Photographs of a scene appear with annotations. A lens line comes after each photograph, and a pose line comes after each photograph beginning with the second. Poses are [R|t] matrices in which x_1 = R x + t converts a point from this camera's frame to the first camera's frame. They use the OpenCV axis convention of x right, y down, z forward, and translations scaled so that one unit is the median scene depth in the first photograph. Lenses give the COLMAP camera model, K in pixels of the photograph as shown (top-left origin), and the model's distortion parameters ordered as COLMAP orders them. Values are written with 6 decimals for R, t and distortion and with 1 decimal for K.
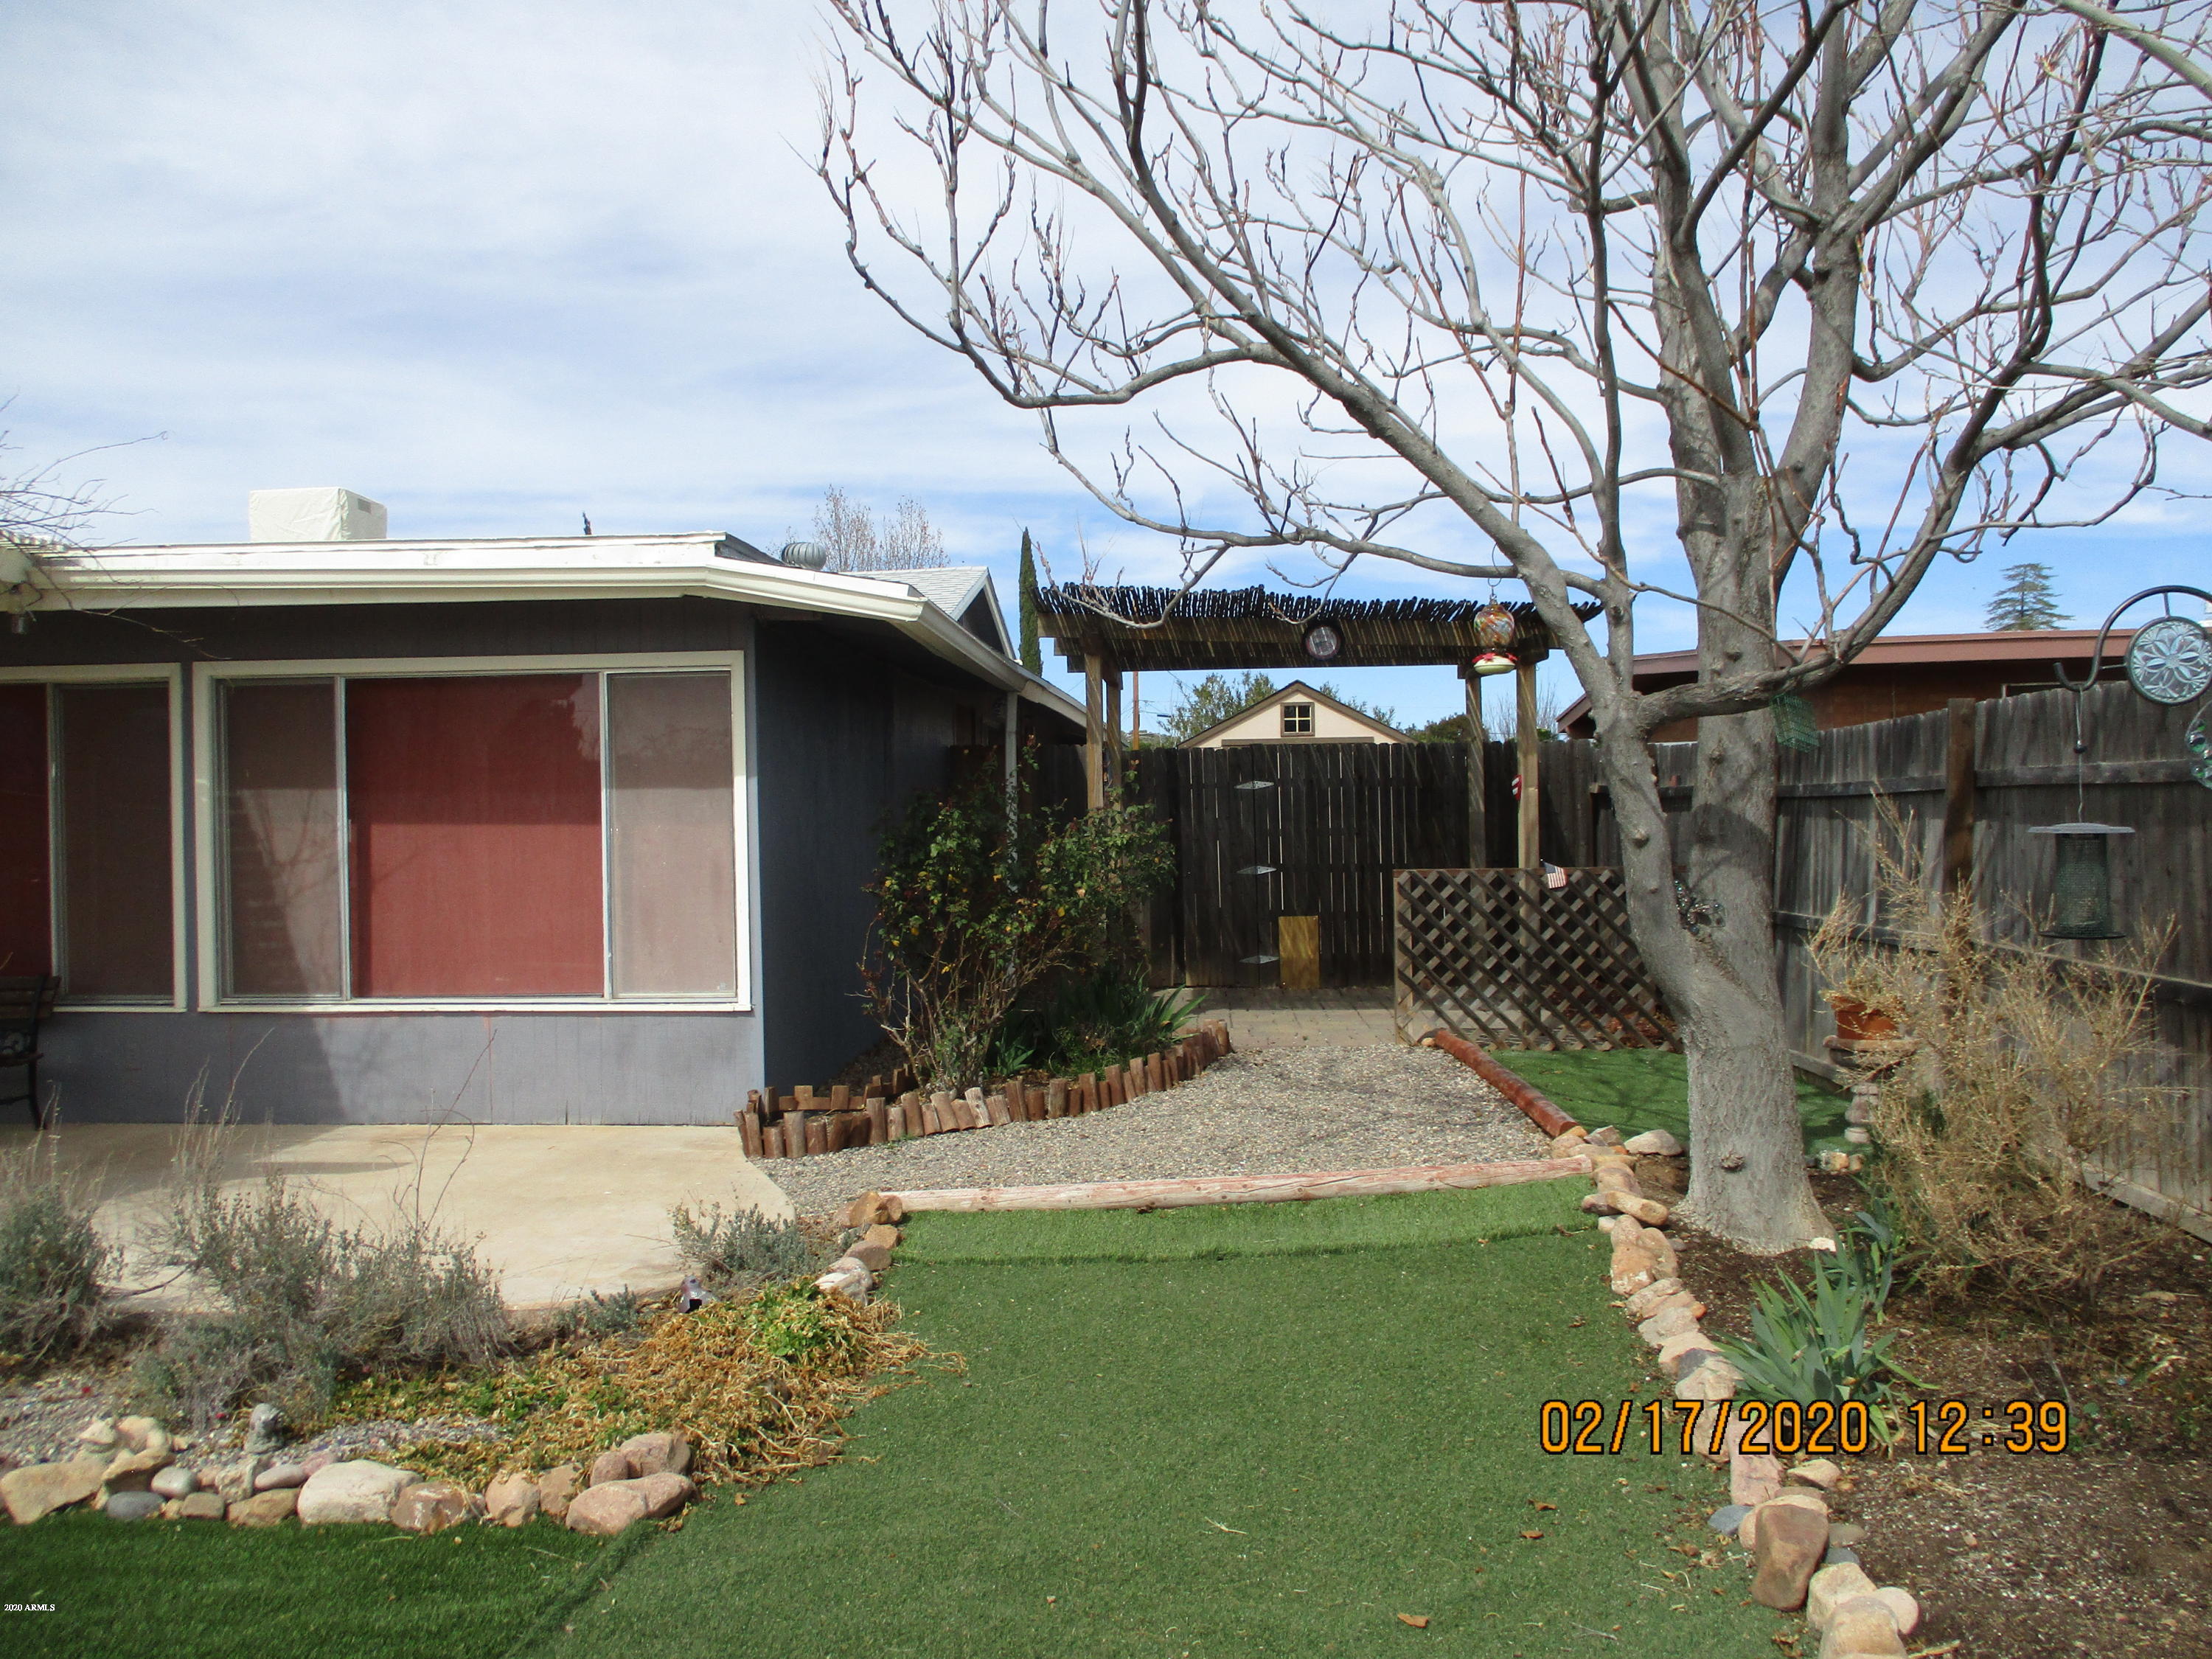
lens RADIAL K [[1827.0, 0, 1110.2], [0, 1827.0, 847.1], [0, 0, 1]] dist [-0.038217, 0.010663]
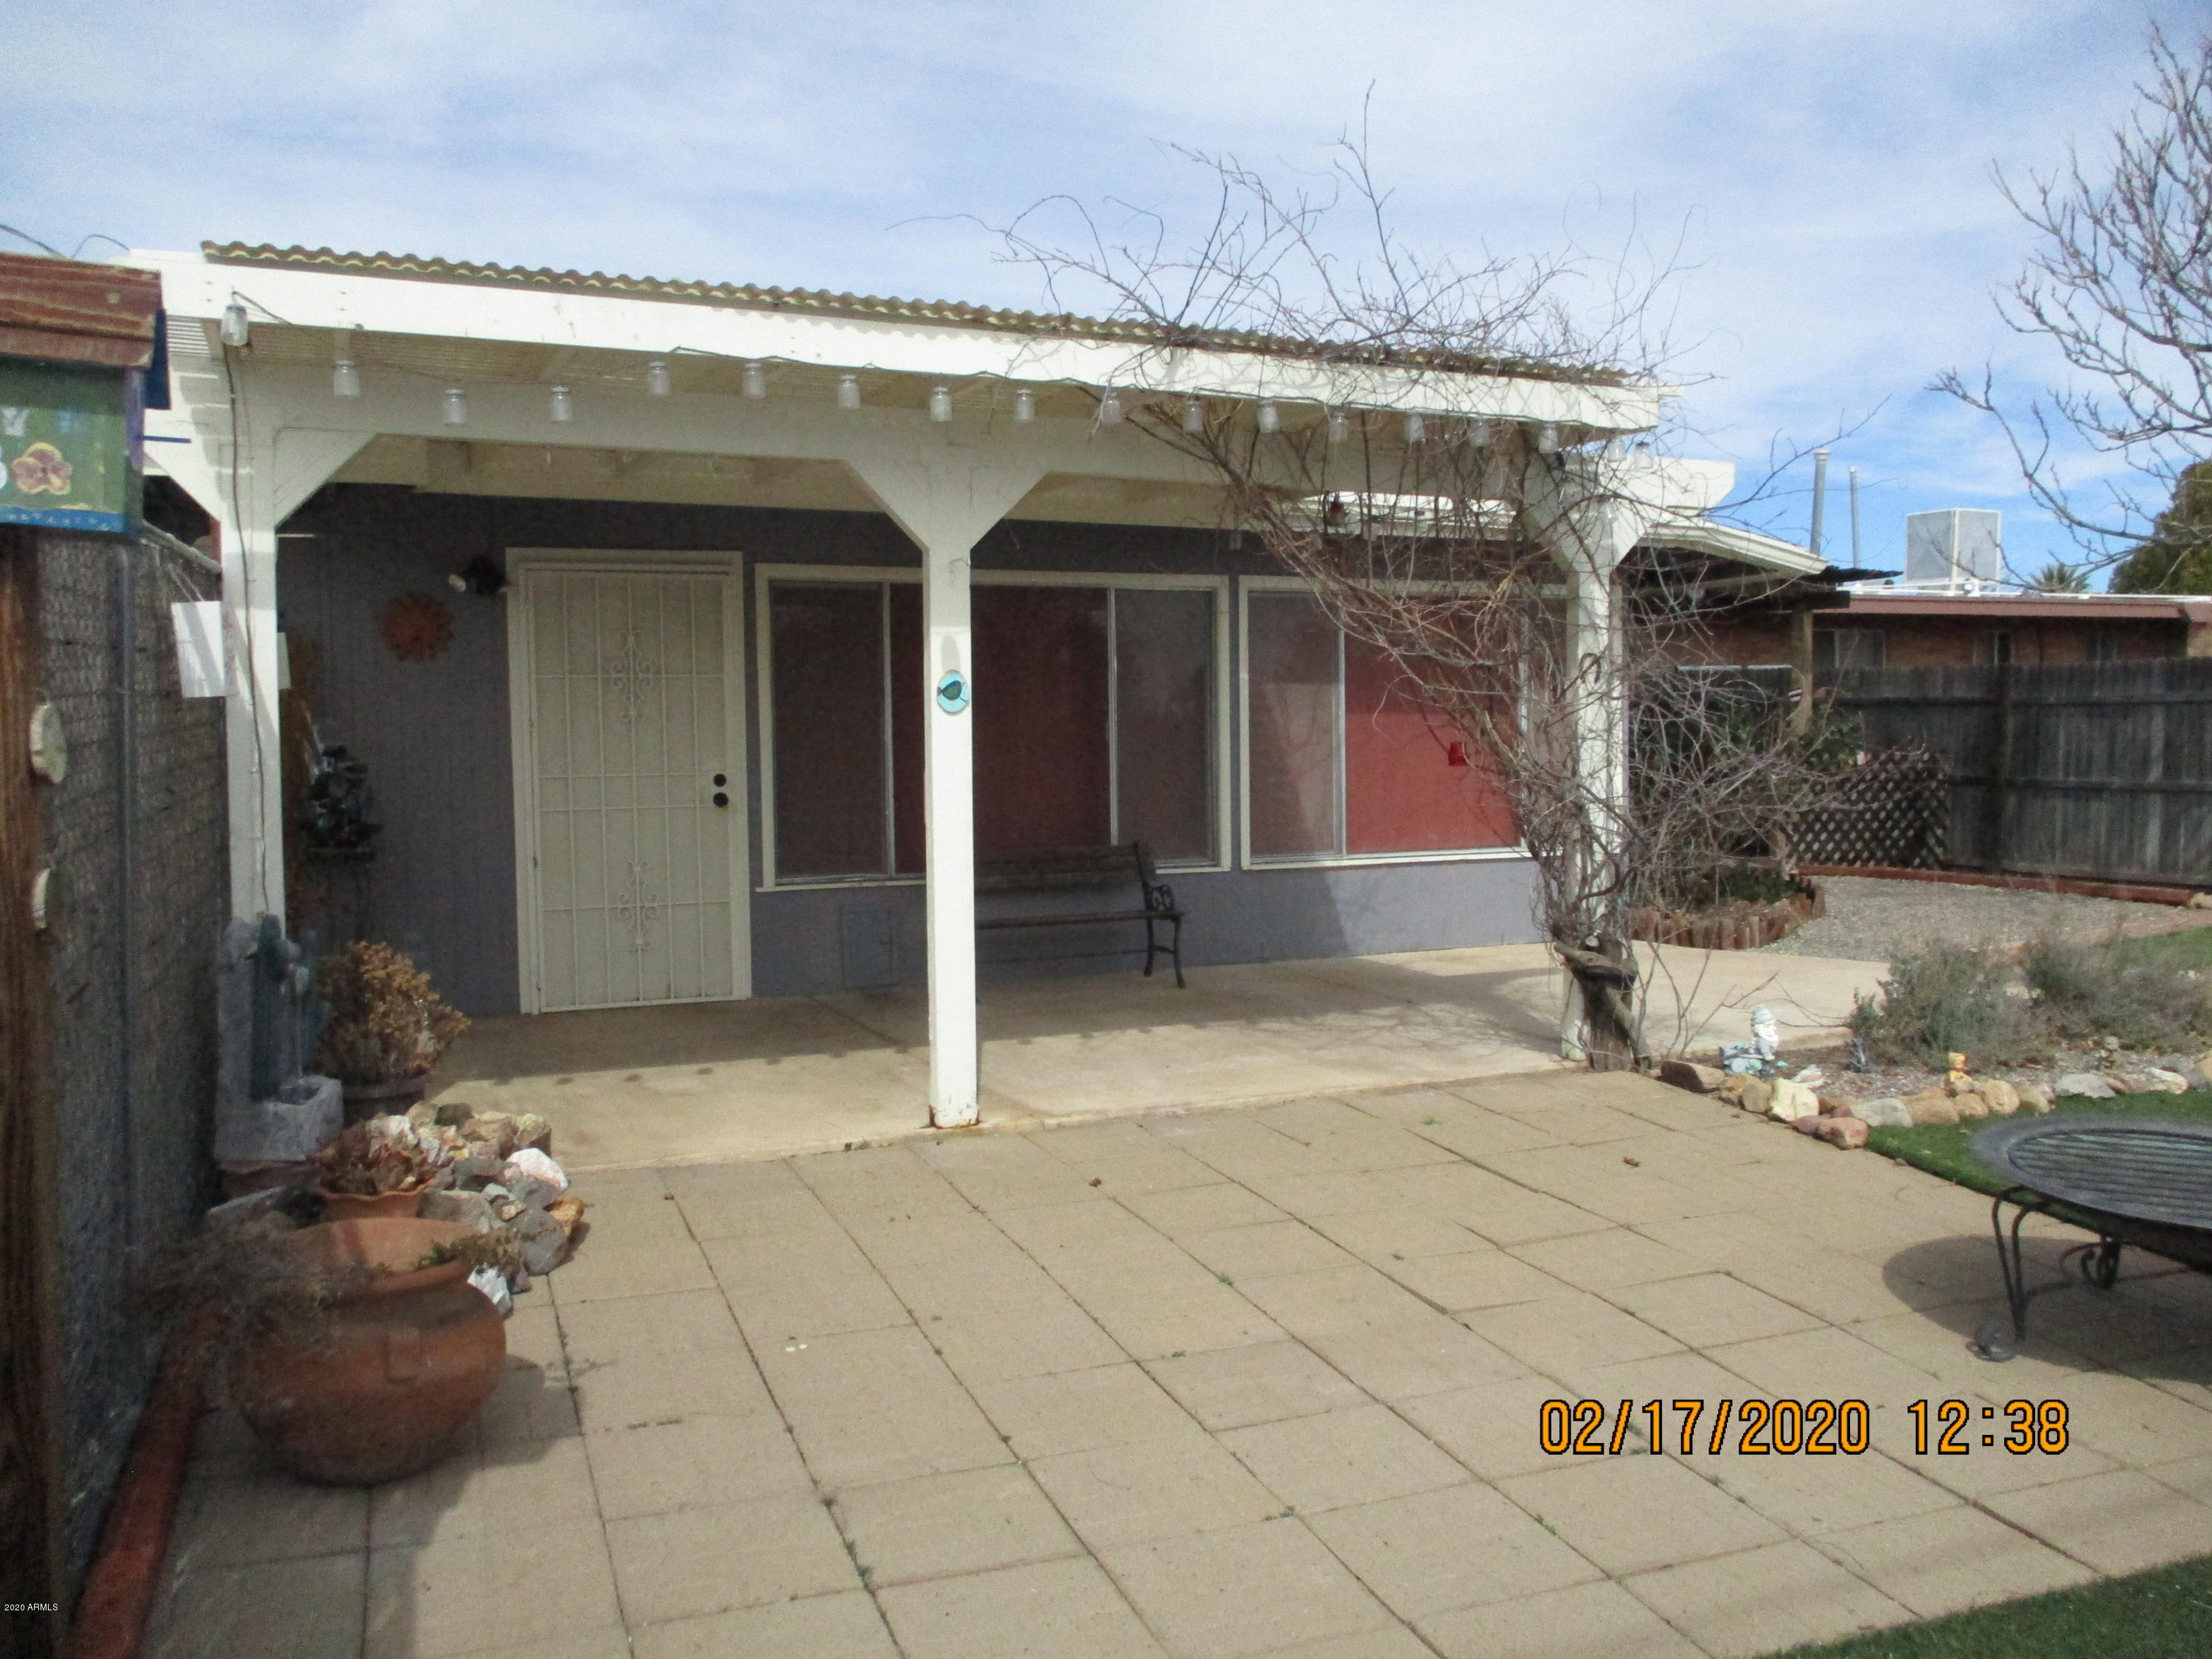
lens RADIAL K [[1827.0, 0, 1110.0], [0, 1827.0, 831.1], [0, 0, 1]] dist [-0.038217, 0.010663]
pose [[0.901638, -0.020741, 0.431995, -1.126090], [0.003455, 0.999163, 0.040761, 0.016475], [-0.432478, -0.035259, 0.900955, -0.050528]]
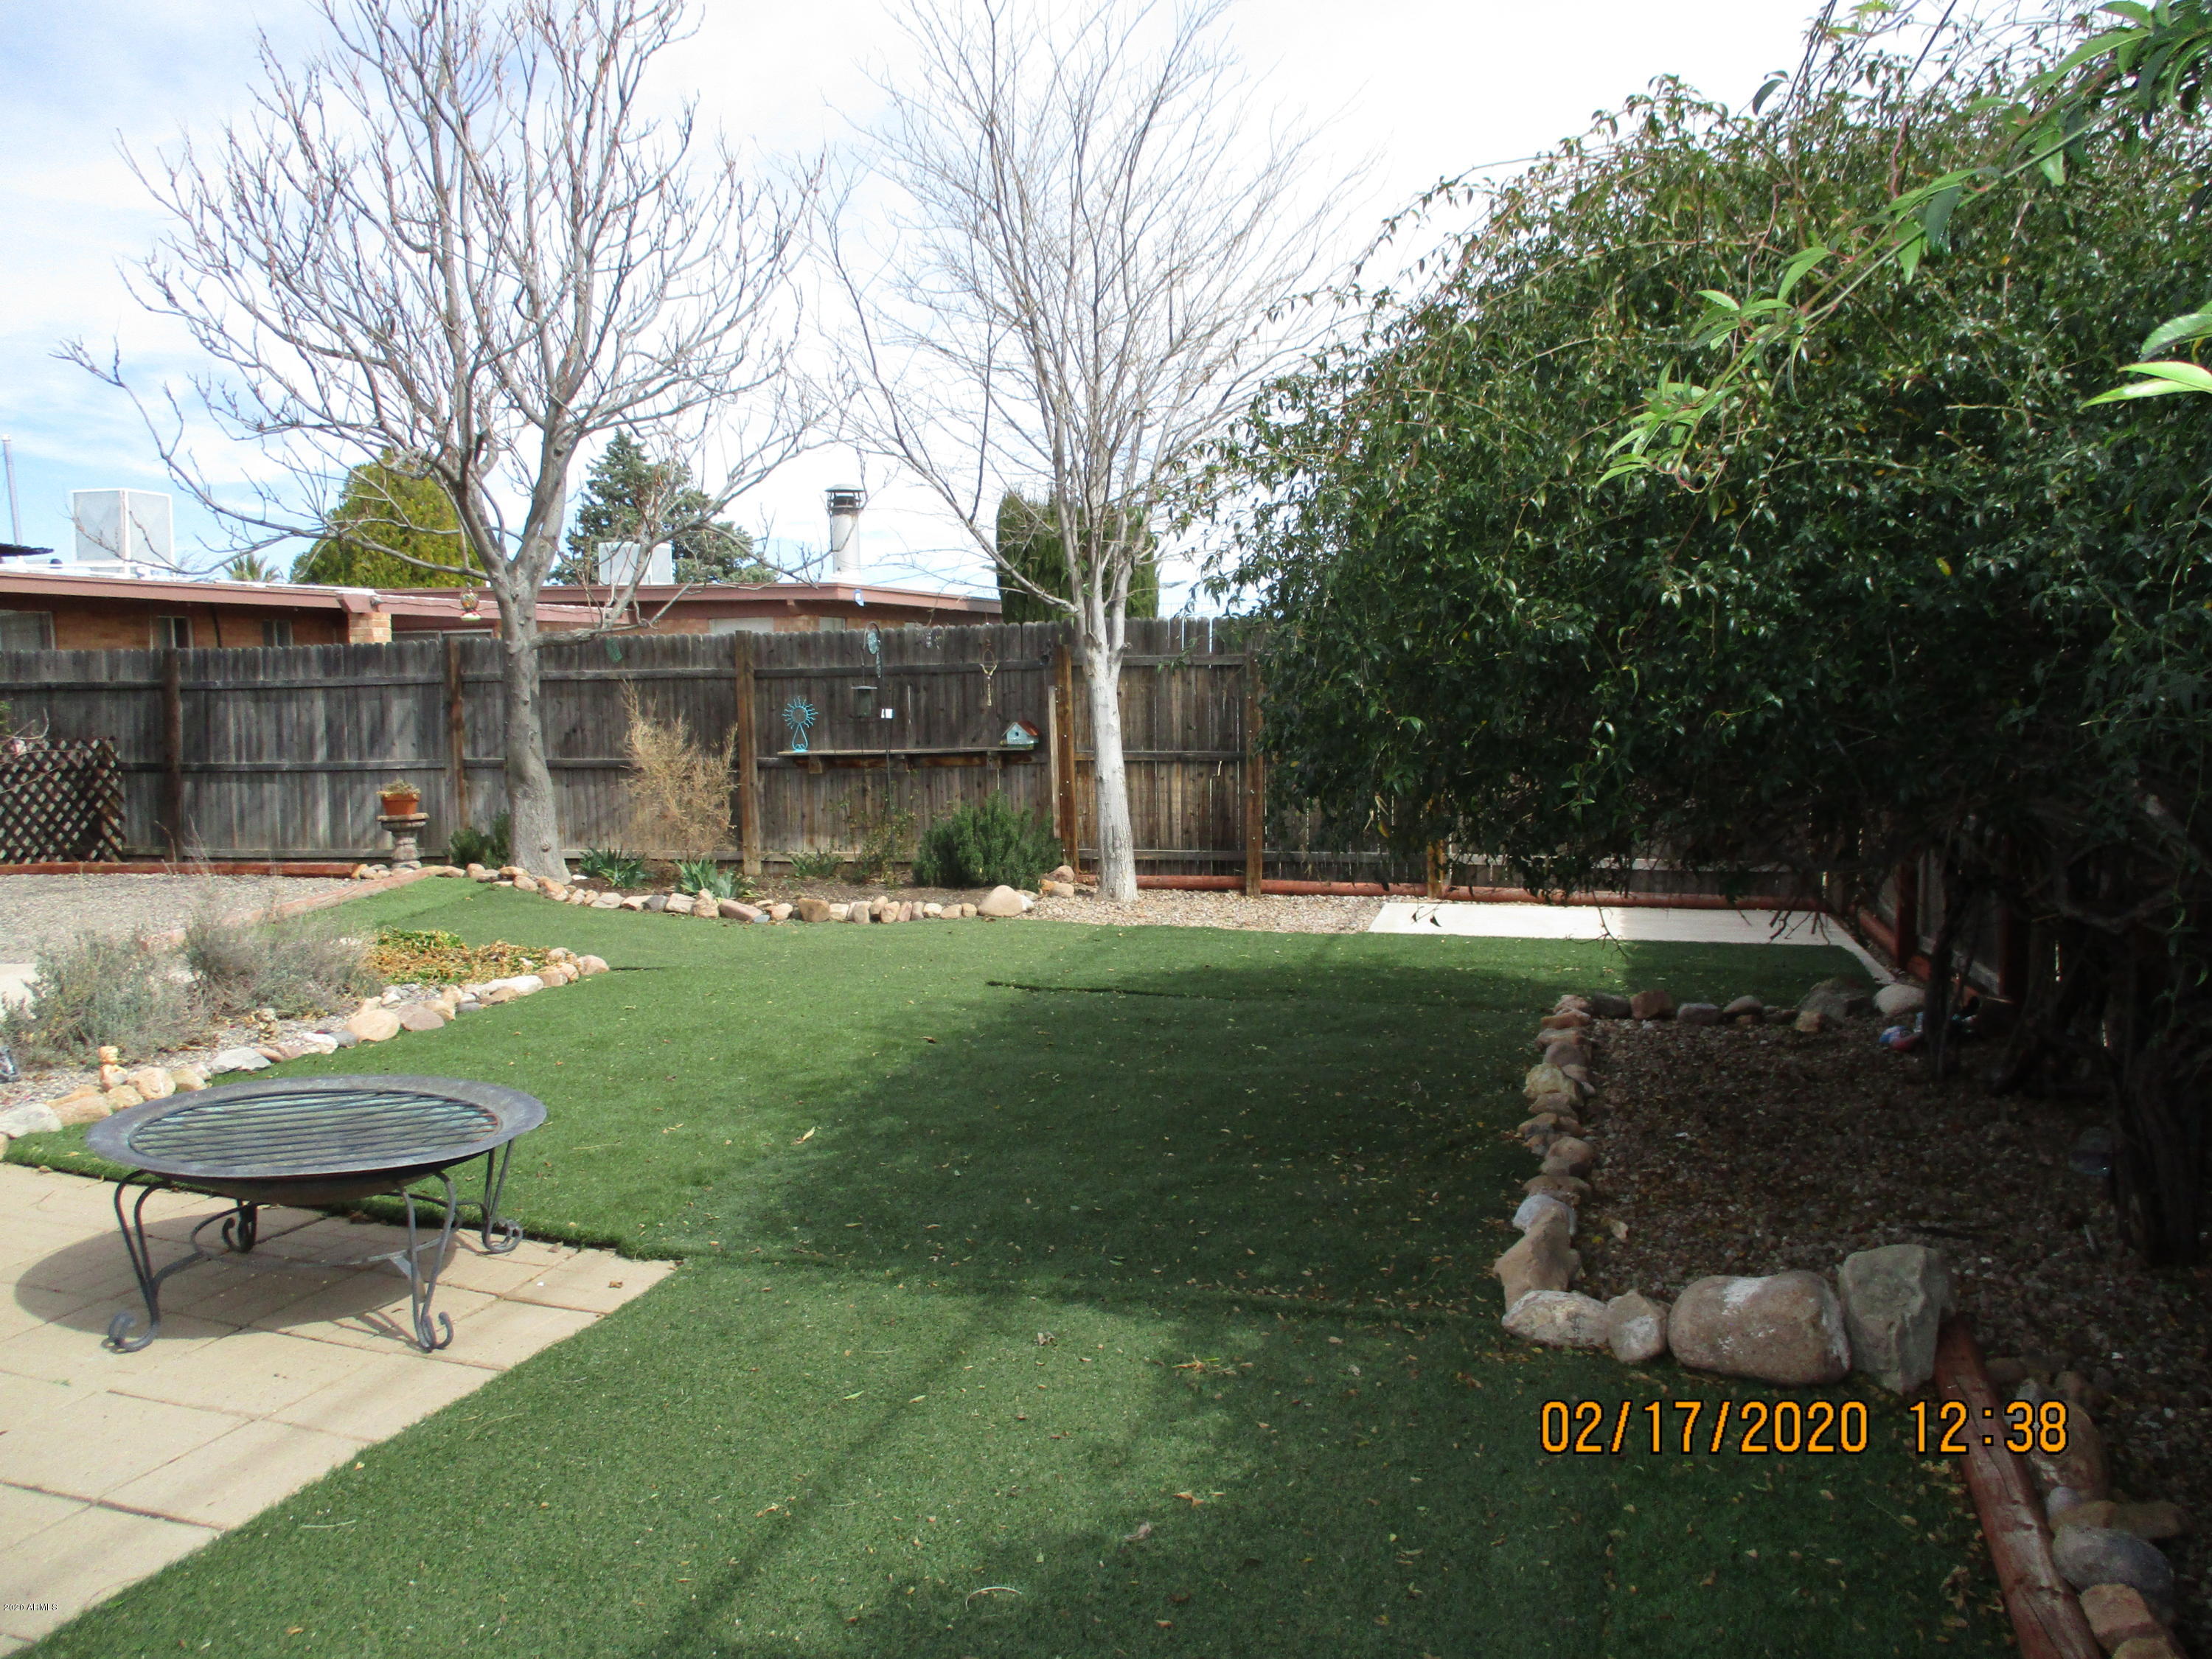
lens RADIAL K [[1827.0, 0, 1115.0], [0, 1827.0, 832.6], [0, 0, 1]] dist [-0.038217, 0.010663]
pose [[0.202816, -0.065515, 0.977023, -1.104123], [0.024500, 0.997787, 0.061821, 0.020426], [-0.978910, 0.011398, 0.203972, -0.079275]]
